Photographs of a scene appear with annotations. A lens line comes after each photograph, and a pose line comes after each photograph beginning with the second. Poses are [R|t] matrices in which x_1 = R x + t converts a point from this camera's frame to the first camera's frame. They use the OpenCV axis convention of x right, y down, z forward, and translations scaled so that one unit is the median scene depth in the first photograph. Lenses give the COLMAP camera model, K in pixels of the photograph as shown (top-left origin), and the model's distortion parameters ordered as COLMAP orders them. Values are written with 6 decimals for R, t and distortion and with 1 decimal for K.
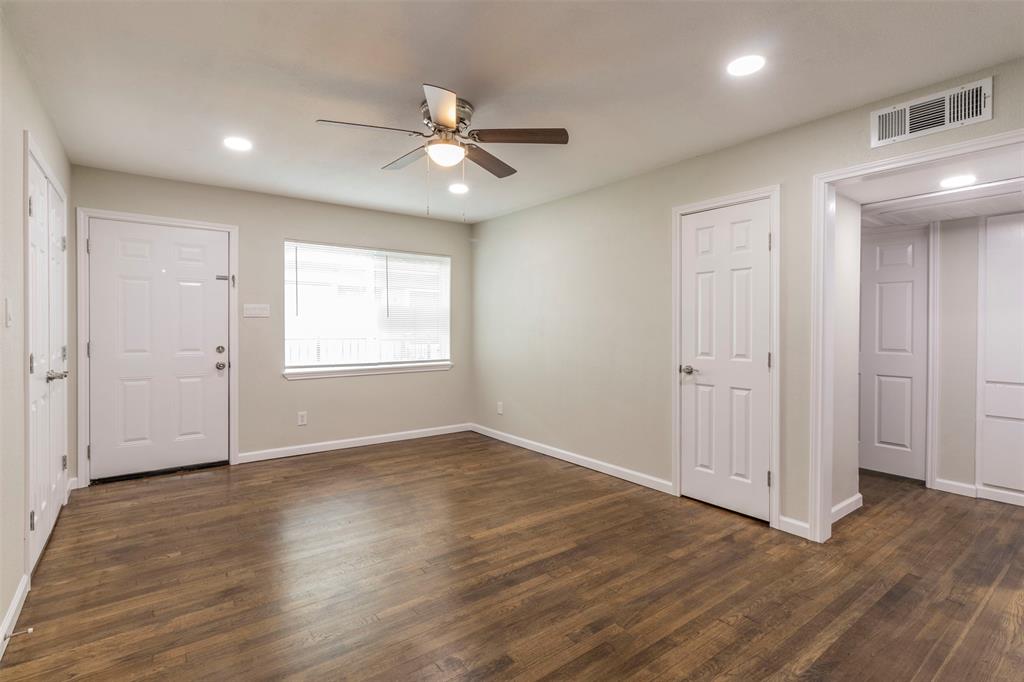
lens RADIAL K [[467.0, 0, 506.7], [0, 467.0, 328.4], [0, 0, 1]] dist [-0.000151, 0.000091]
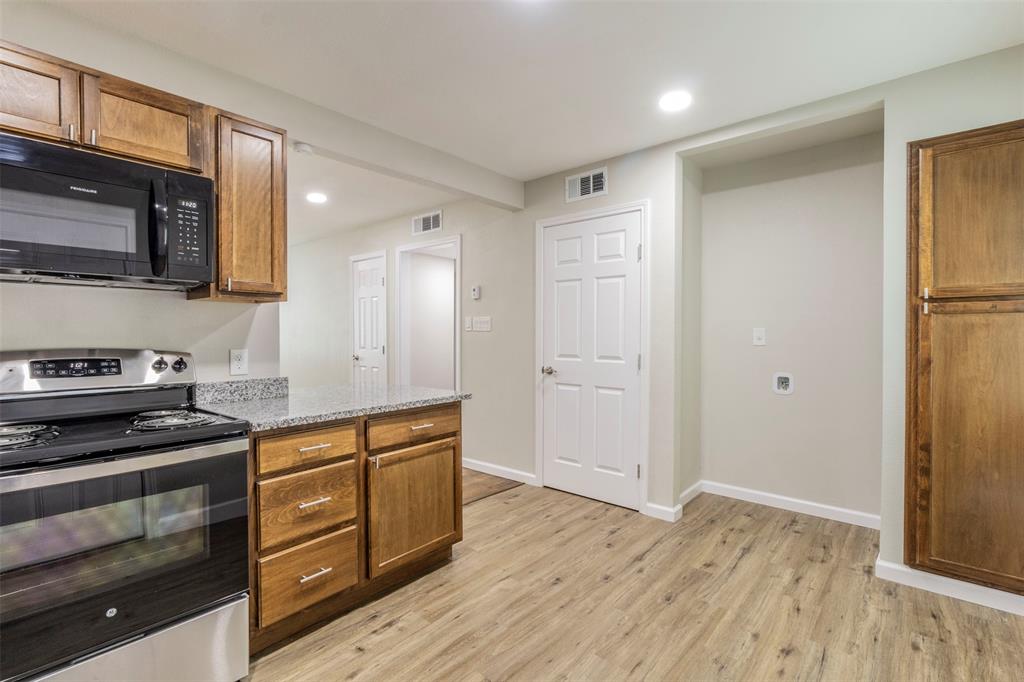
lens RADIAL K [[477.0, 0, 480.9], [0, 477.0, 338.3], [0, 0, 1]] dist [0.000919, 0.000046]
pose [[0.986714, -0.010224, 0.162146, 0.562377], [0.008747, 0.999913, 0.009826, 0.008043], [-0.162232, -0.008277, 0.986718, -0.731503]]
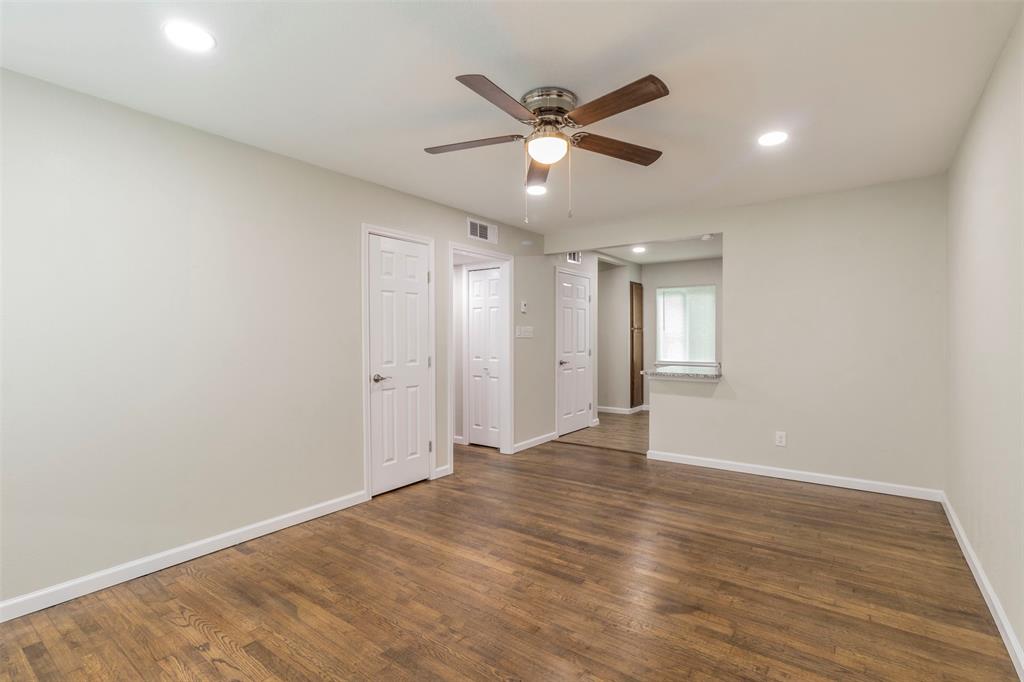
lens RADIAL K [[472.6, 0, 512.0], [0, 472.6, 341.0], [0, 0, 1]] dist [0.000332, 0.000079]
pose [[-0.258798, -0.010504, 0.965874, -0.775257], [0.009500, 0.999865, 0.013419, -0.010114], [-0.965885, 0.012648, -0.258664, 1.004543]]
